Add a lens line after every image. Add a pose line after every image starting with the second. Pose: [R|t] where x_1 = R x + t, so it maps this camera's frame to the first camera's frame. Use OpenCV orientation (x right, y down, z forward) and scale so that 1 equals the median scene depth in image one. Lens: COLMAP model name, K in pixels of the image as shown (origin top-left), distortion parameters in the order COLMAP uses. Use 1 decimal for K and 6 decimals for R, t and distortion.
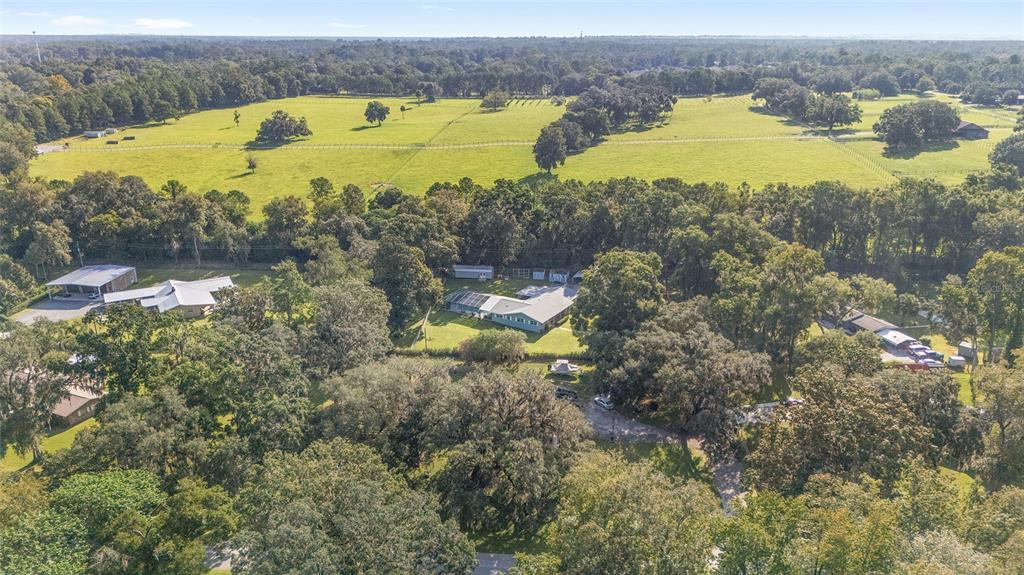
lens RADIAL K [[768.4, 0, 519.7], [0, 768.4, 281.2], [0, 0, 1]] dist [0.023931, -0.001659]
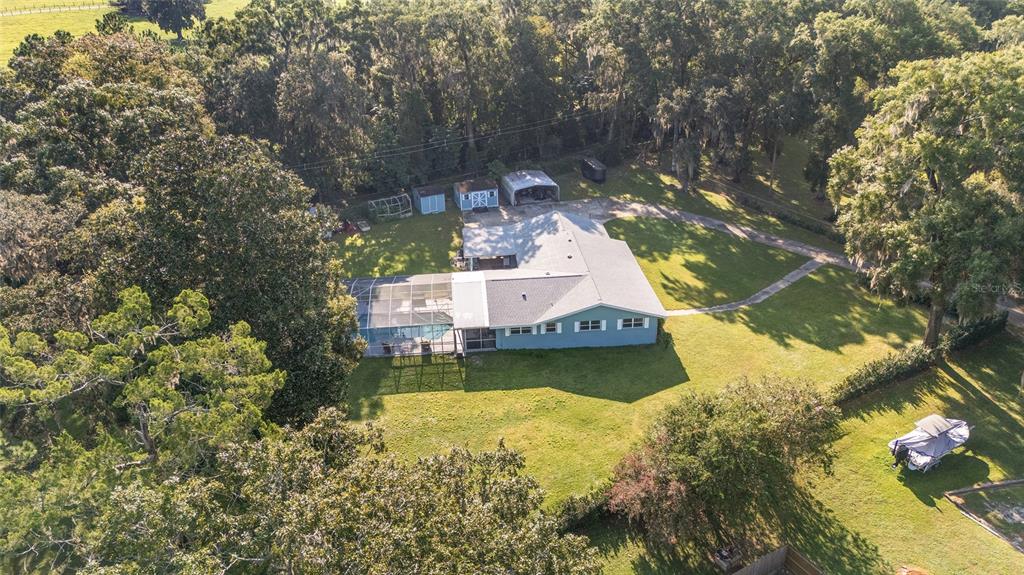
lens RADIAL K [[768.4, 0, 519.7], [0, 768.4, 281.2], [0, 0, 1]] dist [0.023931, -0.001659]
pose [[0.810084, -0.268783, 0.521076, -0.199126], [0.202979, 0.962339, 0.180839, -0.039227], [-0.550058, -0.040727, 0.834133, 0.693142]]
